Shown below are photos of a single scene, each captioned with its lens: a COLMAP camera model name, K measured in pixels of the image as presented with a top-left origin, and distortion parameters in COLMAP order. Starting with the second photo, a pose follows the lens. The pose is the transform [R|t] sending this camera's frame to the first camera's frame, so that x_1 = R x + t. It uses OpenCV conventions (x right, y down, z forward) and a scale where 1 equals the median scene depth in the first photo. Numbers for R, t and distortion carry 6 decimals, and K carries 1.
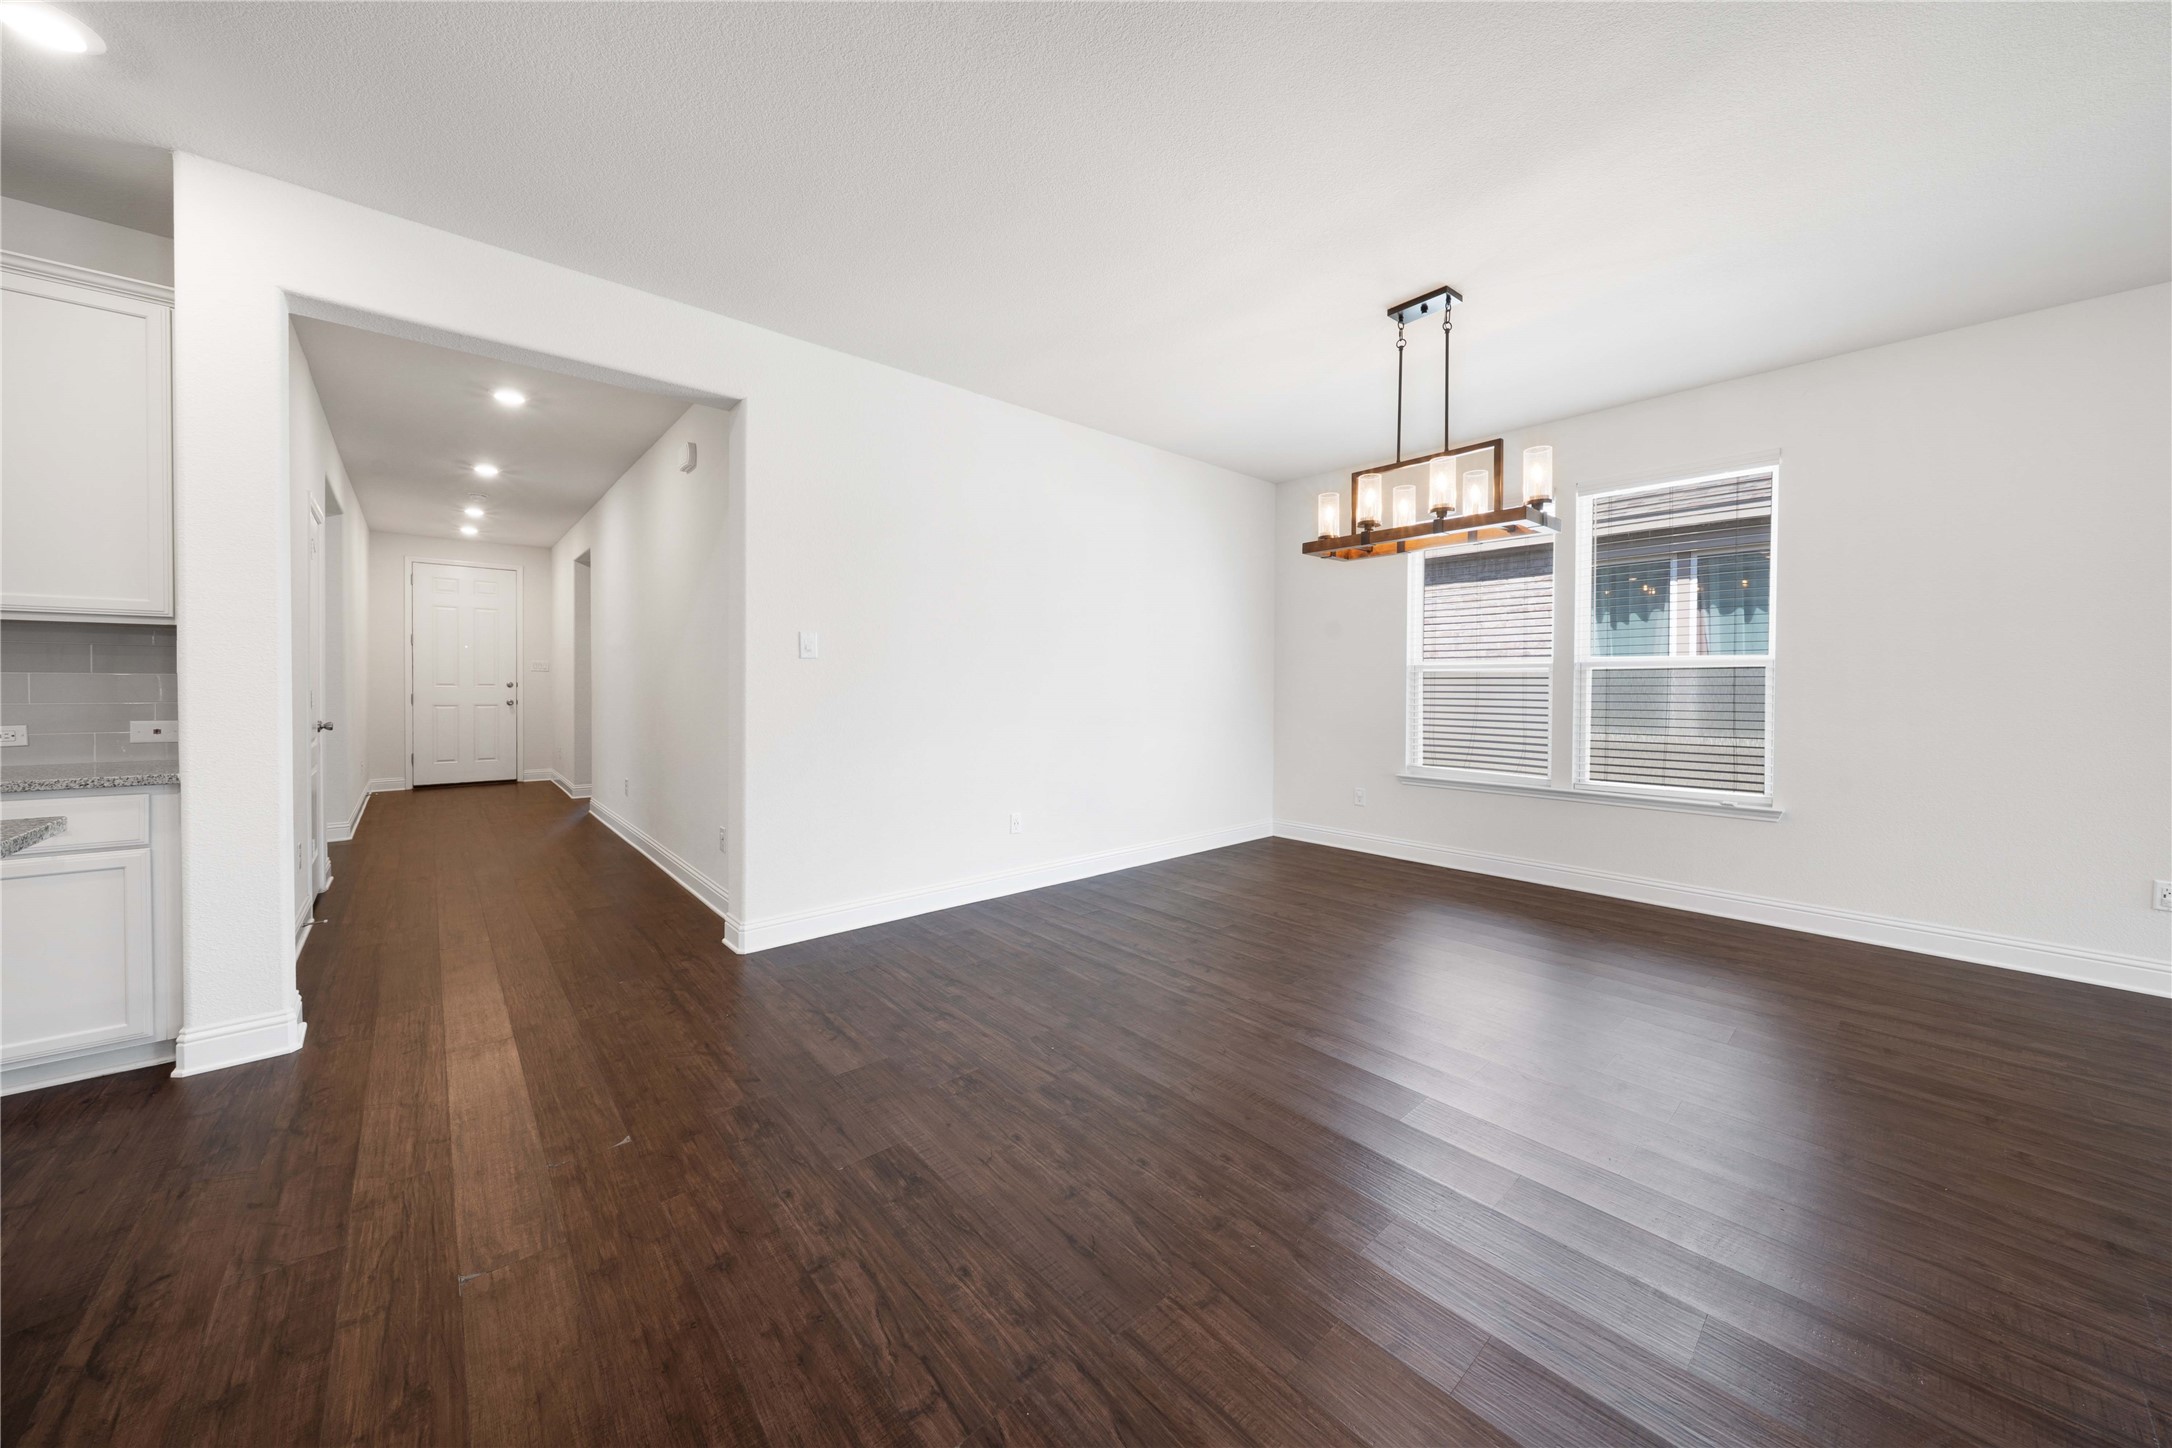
lens RADIAL K [[753.9, 0, 1082.8], [0, 753.9, 696.0], [0, 0, 1]] dist [-0.008403, 0.001533]
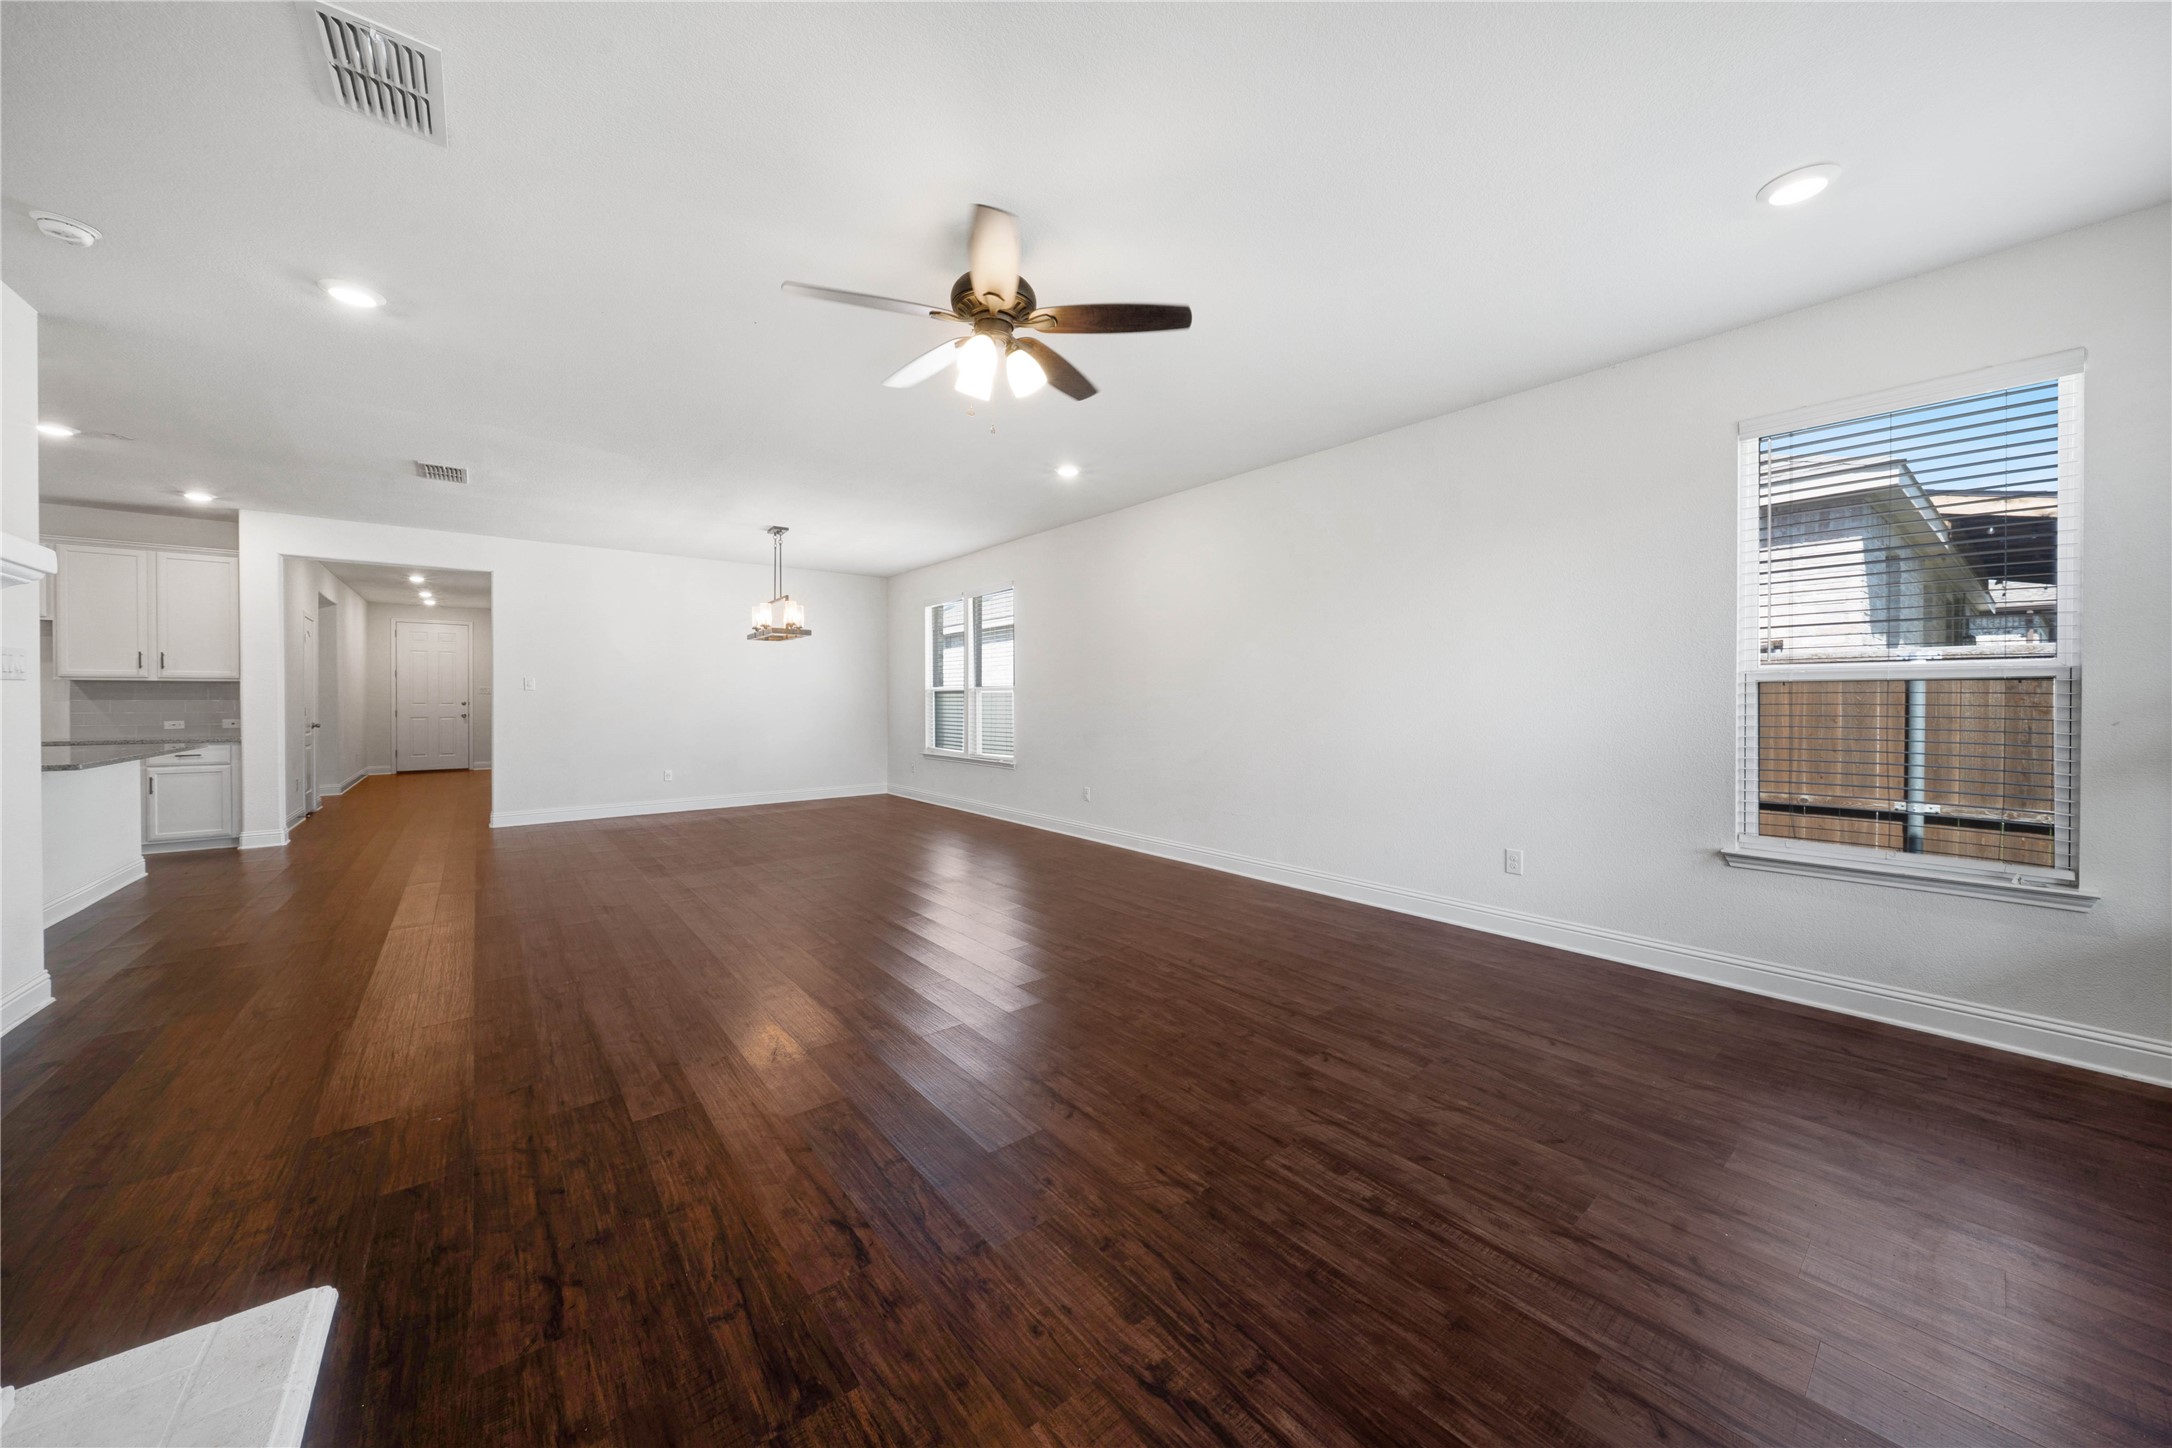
lens RADIAL K [[753.9, 0, 1097.3], [0, 753.9, 700.9], [0, 0, 1]] dist [-0.008403, 0.001533]
pose [[0.999726, -0.006499, -0.022485, 1.412328], [0.006301, 0.999941, -0.008864, 0.010624], [0.022541, 0.008719, 0.999708, -1.184485]]
